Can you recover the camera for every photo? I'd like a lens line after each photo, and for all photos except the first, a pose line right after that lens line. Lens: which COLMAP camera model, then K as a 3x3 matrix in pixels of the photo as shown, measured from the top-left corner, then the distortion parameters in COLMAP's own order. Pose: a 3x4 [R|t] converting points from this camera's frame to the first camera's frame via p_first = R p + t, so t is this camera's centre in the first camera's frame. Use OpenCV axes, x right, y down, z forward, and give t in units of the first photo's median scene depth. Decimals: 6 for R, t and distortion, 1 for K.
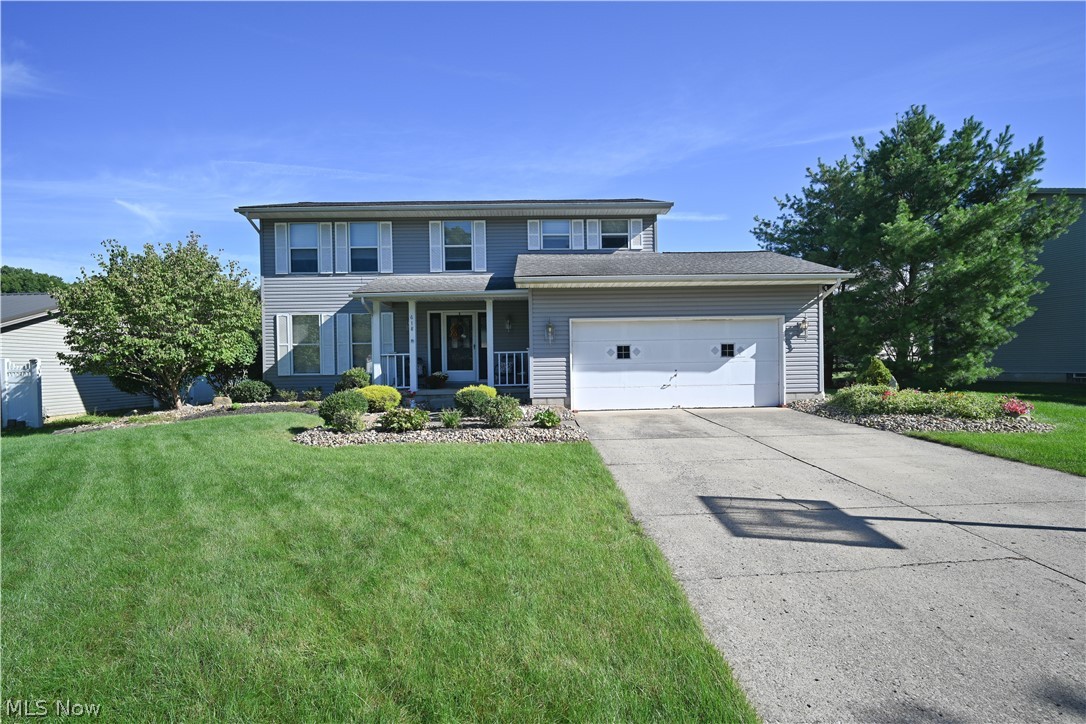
lens RADIAL K [[509.4, 0, 544.6], [0, 509.4, 368.3], [0, 0, 1]] dist [-0.002569, -0.000401]
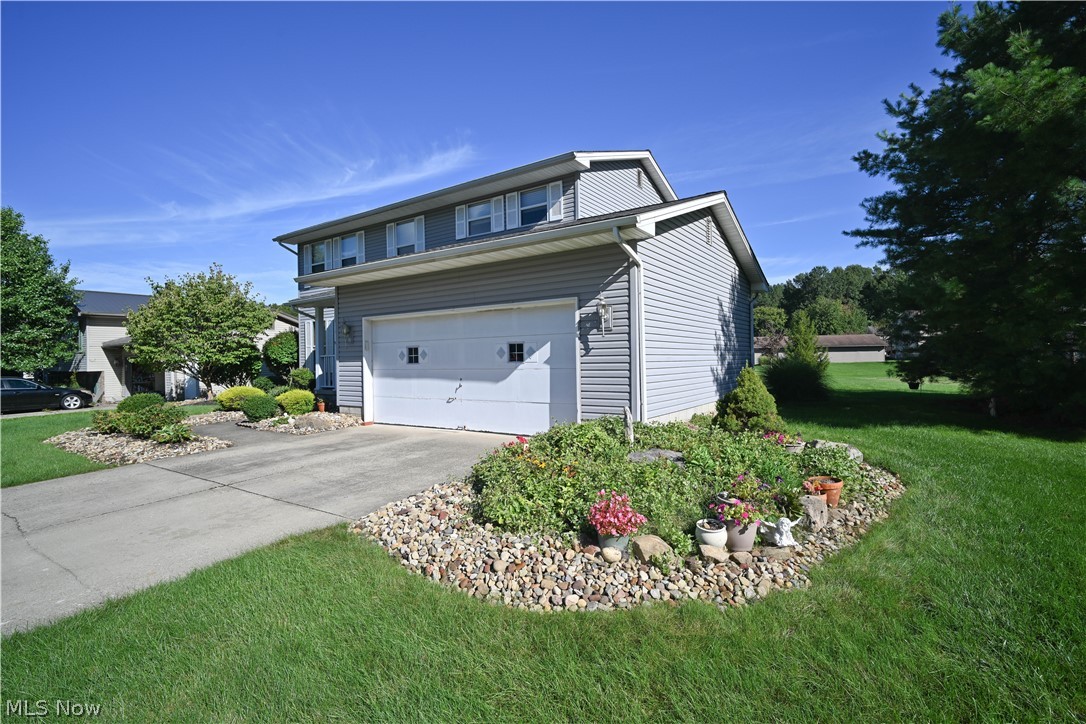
lens RADIAL K [[509.4, 0, 543.2], [0, 509.4, 356.3], [0, 0, 1]] dist [-0.002569, -0.000401]
pose [[0.812964, -0.000390, -0.582314, 0.796191], [-0.004159, 0.999970, -0.006476, -0.025535], [0.582299, 0.007687, 0.812938, 0.454144]]
